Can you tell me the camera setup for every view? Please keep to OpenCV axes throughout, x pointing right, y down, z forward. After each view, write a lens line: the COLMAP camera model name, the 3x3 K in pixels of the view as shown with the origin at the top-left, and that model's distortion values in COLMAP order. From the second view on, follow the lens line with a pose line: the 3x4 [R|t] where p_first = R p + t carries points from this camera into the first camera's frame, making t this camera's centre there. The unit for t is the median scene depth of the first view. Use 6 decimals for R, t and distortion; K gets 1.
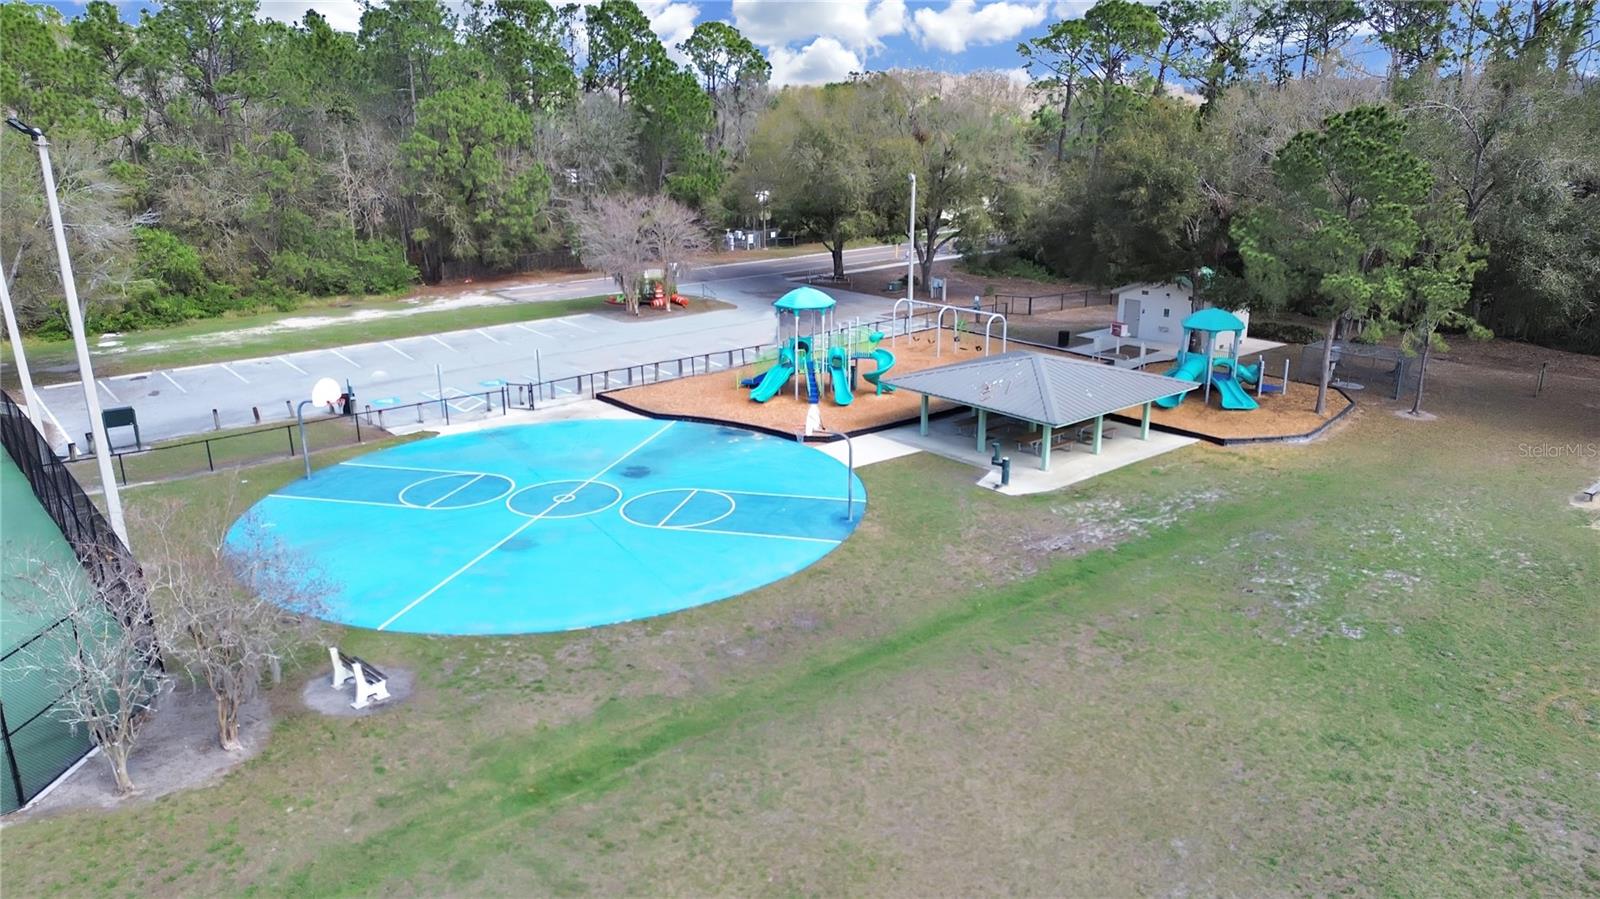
lens RADIAL K [[1121.2, 0, 802.3], [0, 1121.2, 444.7], [0, 0, 1]] dist [0.037802, -0.020553]
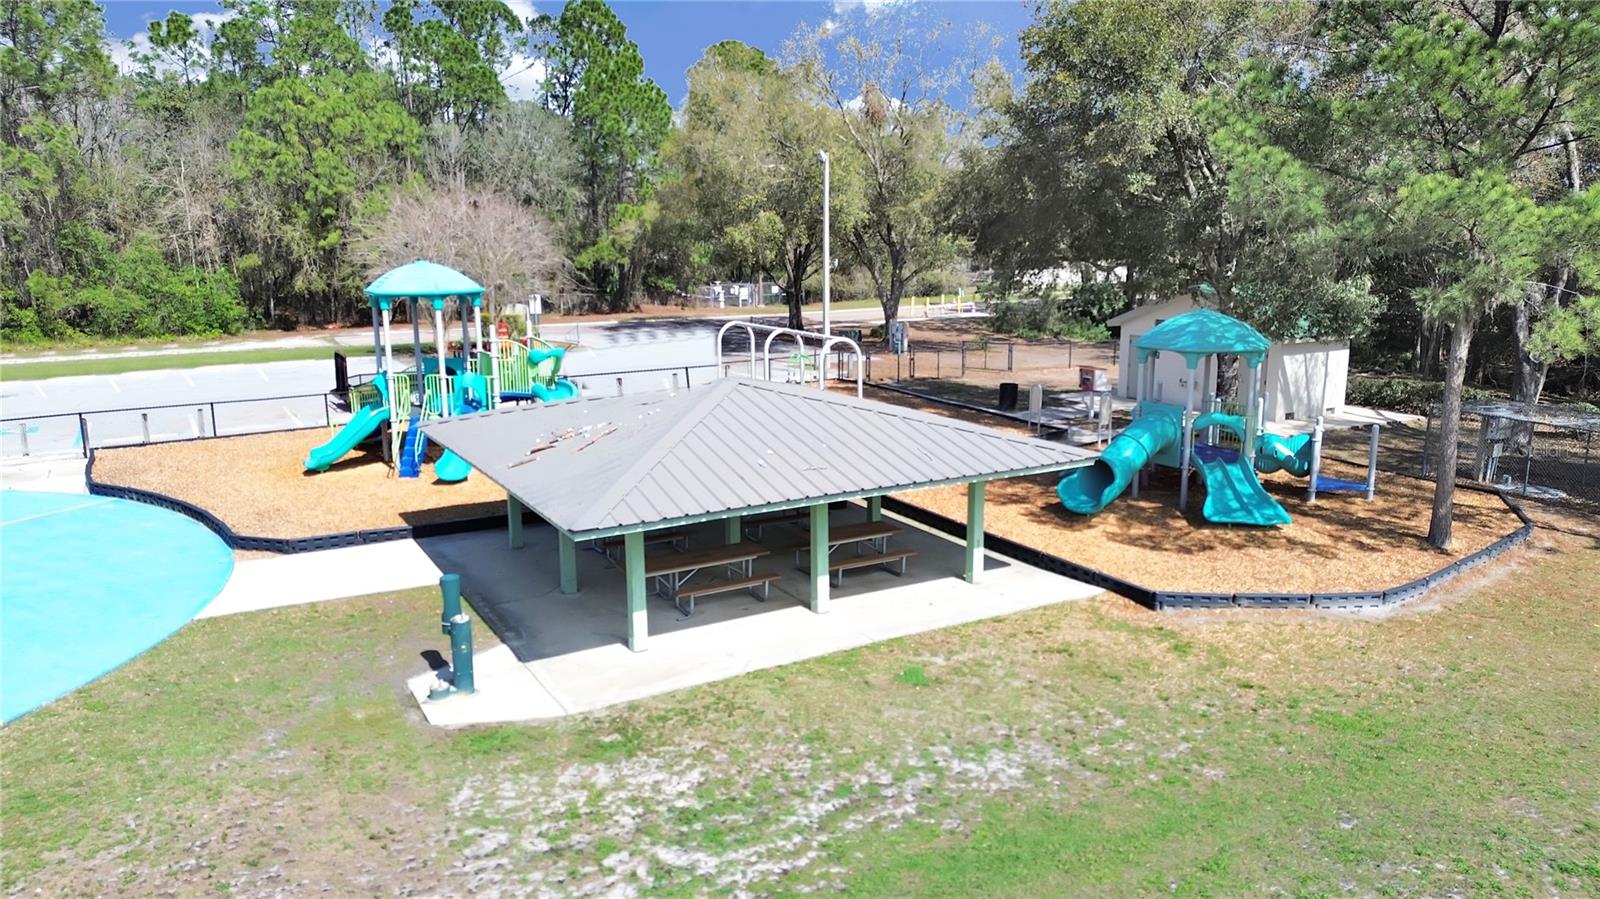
lens RADIAL K [[1121.2, 0, 804.2], [0, 1121.2, 450.3], [0, 0, 1]] dist [0.037802, -0.020553]
pose [[0.985166, 0.034718, -0.168055, 0.313331], [-0.050179, 0.994799, -0.088642, -0.013682], [0.164103, 0.095759, 0.981784, 0.574149]]
